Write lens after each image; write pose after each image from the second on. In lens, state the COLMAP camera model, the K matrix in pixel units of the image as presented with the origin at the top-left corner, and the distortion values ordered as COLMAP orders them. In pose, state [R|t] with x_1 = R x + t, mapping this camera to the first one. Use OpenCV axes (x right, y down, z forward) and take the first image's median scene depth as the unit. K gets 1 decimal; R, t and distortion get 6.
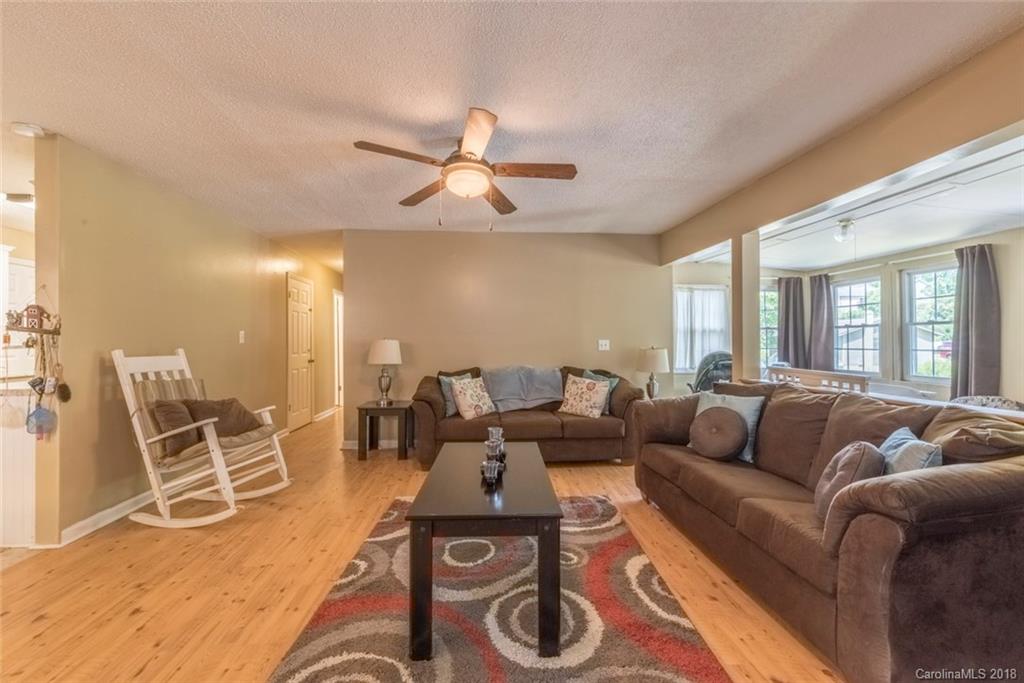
lens RADIAL K [[441.3, 0, 511.5], [0, 441.3, 336.4], [0, 0, 1]] dist [-0.000152, -0.000350]
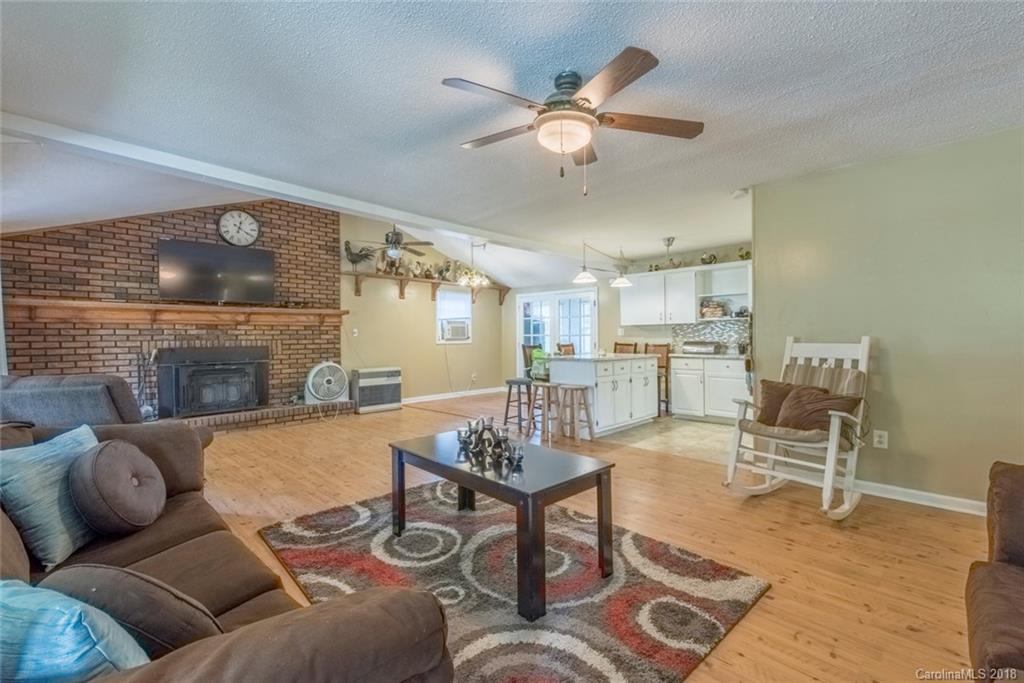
lens RADIAL K [[436.2, 0, 518.7], [0, 436.2, 339.2], [0, 0, 1]] dist [0.020494, 0.000026]
pose [[-0.754183, 0.013662, -0.656522, 0.455361], [0.020781, 0.999779, -0.003067, 0.027006], [0.656335, -0.015956, -0.754301, 1.438521]]
